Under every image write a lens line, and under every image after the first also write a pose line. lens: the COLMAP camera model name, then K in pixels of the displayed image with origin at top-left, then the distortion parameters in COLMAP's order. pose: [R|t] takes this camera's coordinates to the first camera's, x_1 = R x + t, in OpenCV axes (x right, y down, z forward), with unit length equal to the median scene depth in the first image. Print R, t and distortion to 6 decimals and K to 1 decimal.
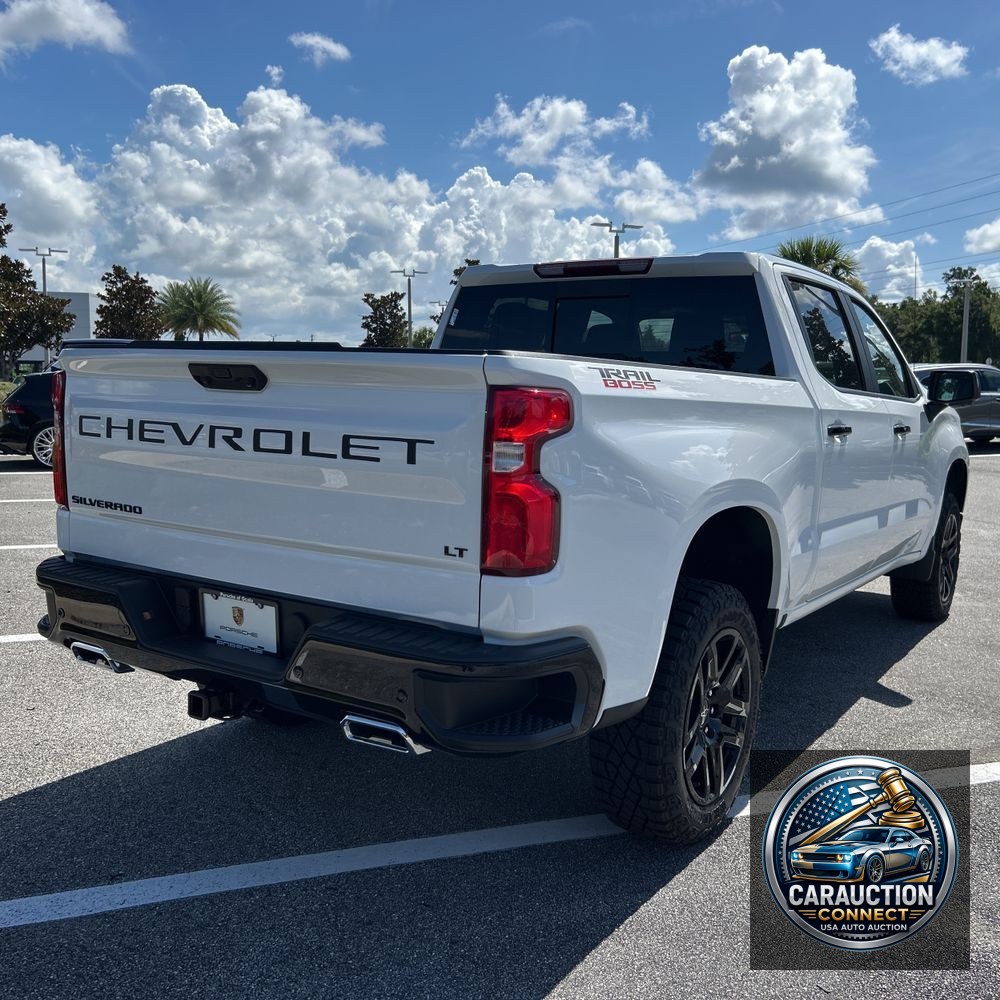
lens RADIAL K [[1041.2, 0, 500.0], [0, 1041.2, 500.0], [0, 0, 1]] dist [0.062919, -0.034287]
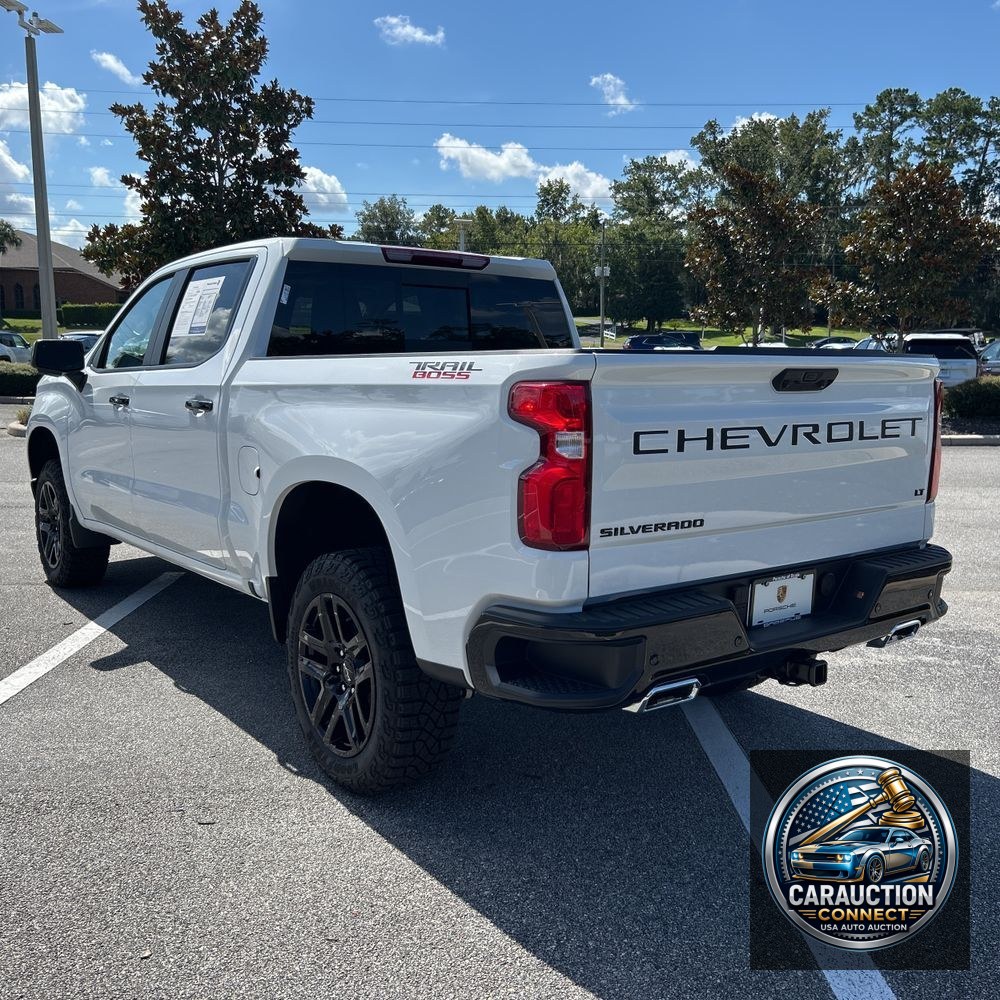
lens RADIAL K [[1027.4, 0, 500.0], [0, 1027.4, 500.0], [0, 0, 1]] dist [0.052801, -0.017881]
pose [[0.322311, -0.142342, 0.935871, -1.339994], [0.117997, 0.986961, 0.109475, -0.141871], [-0.939251, 0.075145, 0.334905, 0.890285]]
